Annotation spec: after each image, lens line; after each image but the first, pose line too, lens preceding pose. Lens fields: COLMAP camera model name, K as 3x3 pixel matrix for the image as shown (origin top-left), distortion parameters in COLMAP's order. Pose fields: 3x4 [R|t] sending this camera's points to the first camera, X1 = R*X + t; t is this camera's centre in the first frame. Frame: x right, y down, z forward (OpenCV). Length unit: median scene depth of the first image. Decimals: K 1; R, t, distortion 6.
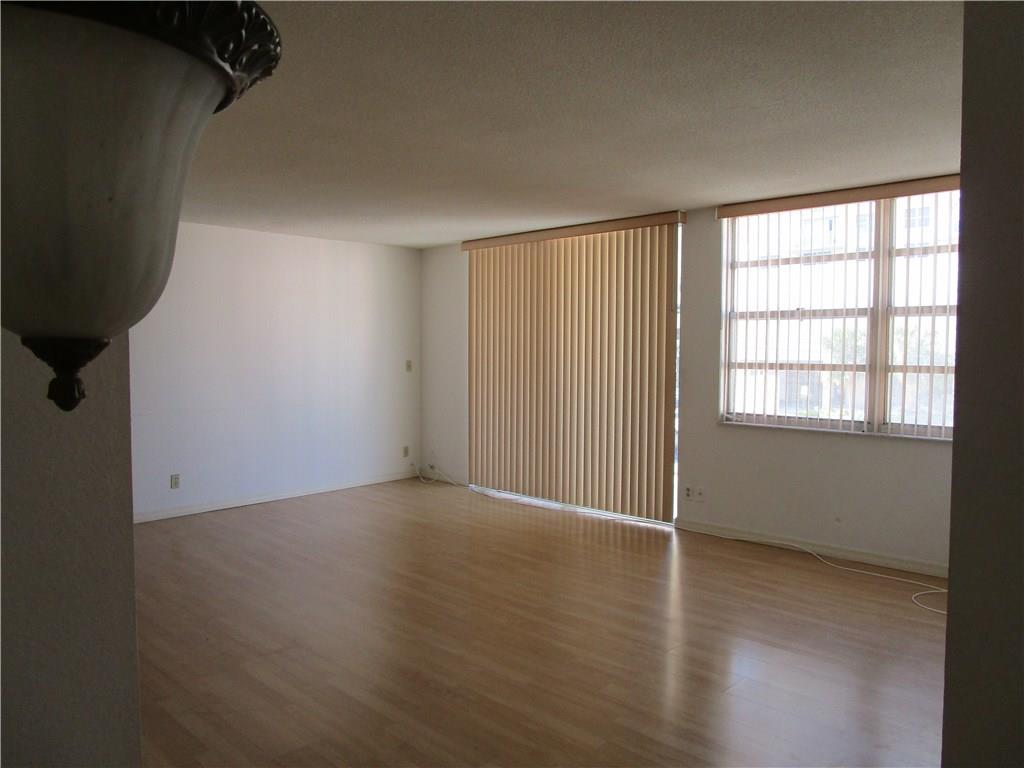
lens RADIAL K [[734.1, 0, 512.2], [0, 734.1, 385.9], [0, 0, 1]] dist [-0.001647, -0.001492]
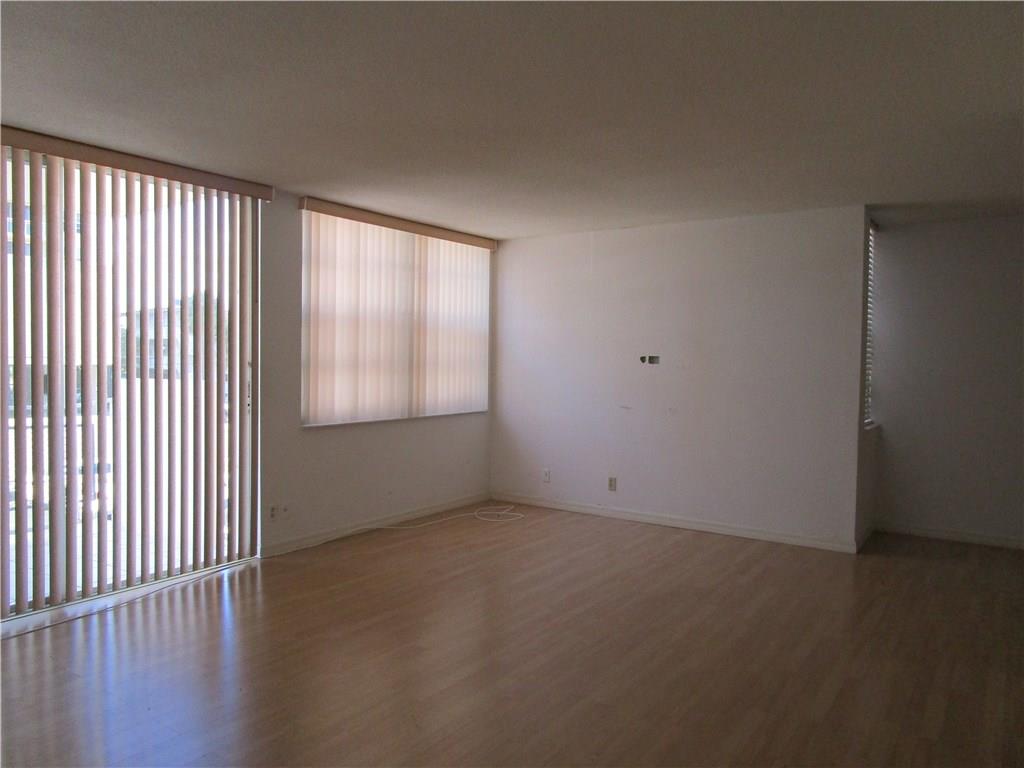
lens RADIAL K [[734.1, 0, 512.2], [0, 734.1, 385.9], [0, 0, 1]] dist [-0.001647, -0.001492]
pose [[-0.154335, -0.046921, 0.986904, -0.712762], [0.038223, 0.997840, 0.053418, -0.044287], [-0.987279, 0.045967, -0.152208, 0.915501]]
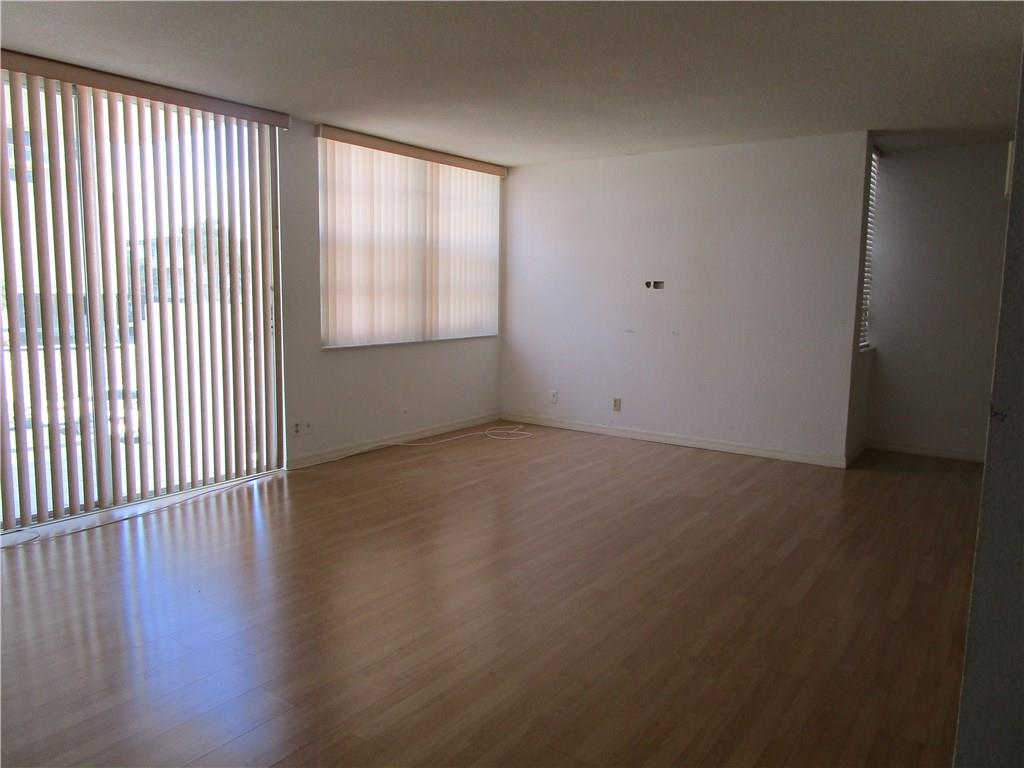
lens RADIAL K [[734.1, 0, 512.2], [0, 734.1, 385.9], [0, 0, 1]] dist [-0.001647, -0.001492]
pose [[-0.137533, -0.138595, 0.980753, -0.764313], [0.038788, 0.988649, 0.145150, -0.035637], [-0.989737, 0.058005, -0.130596, 0.918732]]
